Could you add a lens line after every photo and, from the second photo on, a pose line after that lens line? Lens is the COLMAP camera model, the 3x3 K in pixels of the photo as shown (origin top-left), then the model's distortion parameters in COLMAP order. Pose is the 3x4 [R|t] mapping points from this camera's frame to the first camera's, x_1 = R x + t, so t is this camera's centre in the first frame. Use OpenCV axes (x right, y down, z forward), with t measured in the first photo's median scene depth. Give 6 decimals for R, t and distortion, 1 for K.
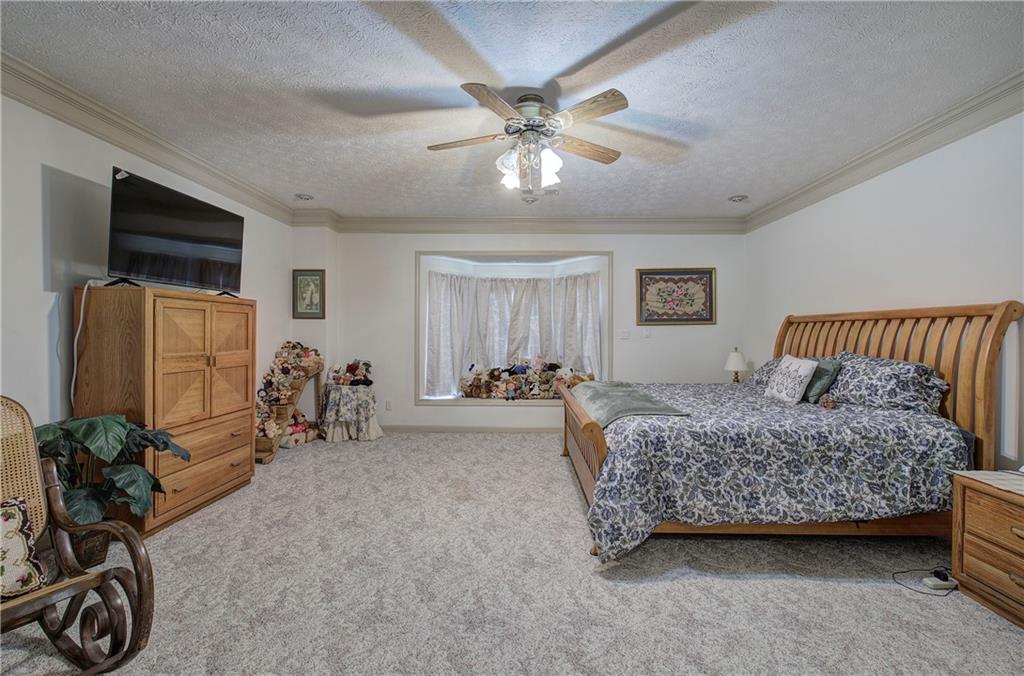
lens RADIAL K [[434.9, 0, 515.1], [0, 434.9, 337.0], [0, 0, 1]] dist [-0.003001, 0.002421]
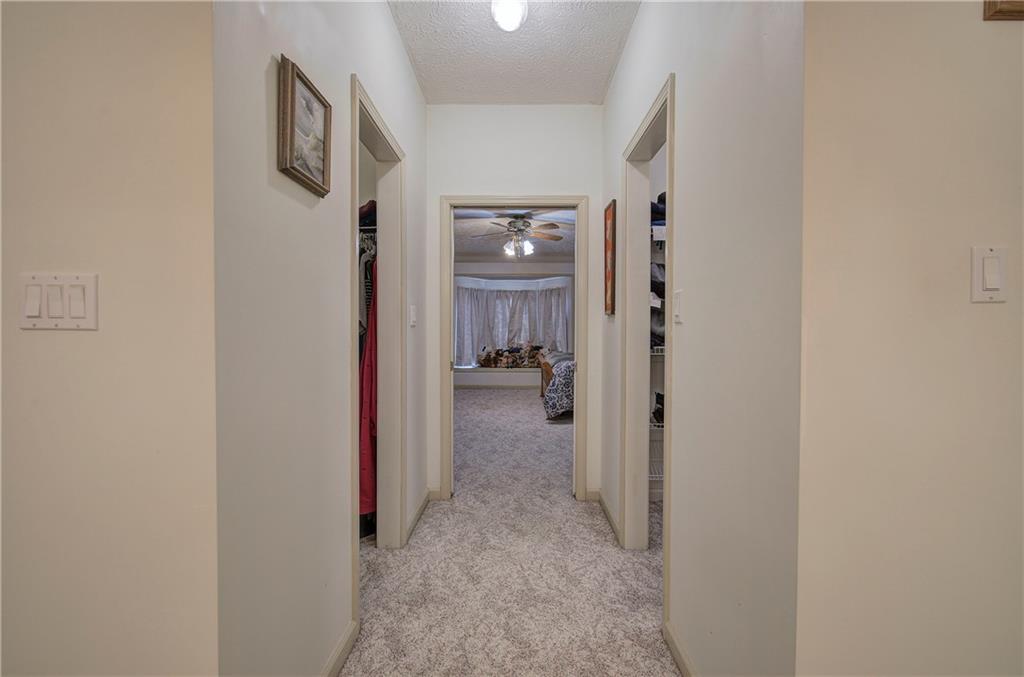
lens RADIAL K [[434.9, 0, 517.1], [0, 434.9, 333.1], [0, 0, 1]] dist [-0.003001, 0.002421]
pose [[0.999956, -0.001318, 0.009324, 0.001892], [0.001349, 0.999993, -0.003347, 0.024454], [-0.009320, 0.003360, 0.999951, -0.628843]]
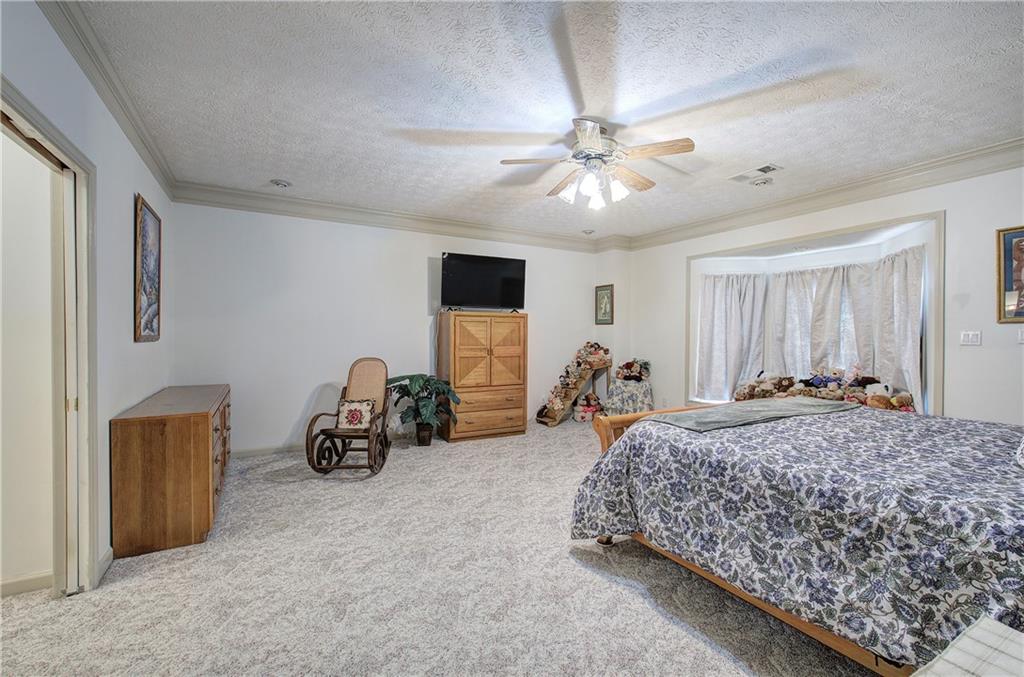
lens RADIAL K [[434.9, 0, 517.1], [0, 434.9, 337.5], [0, 0, 1]] dist [-0.003001, 0.002421]
pose [[0.518884, 0.004603, -0.854832, 0.488424], [-0.010385, 0.999946, -0.000920, -0.000043], [0.854781, 0.009355, 0.518904, 0.127937]]
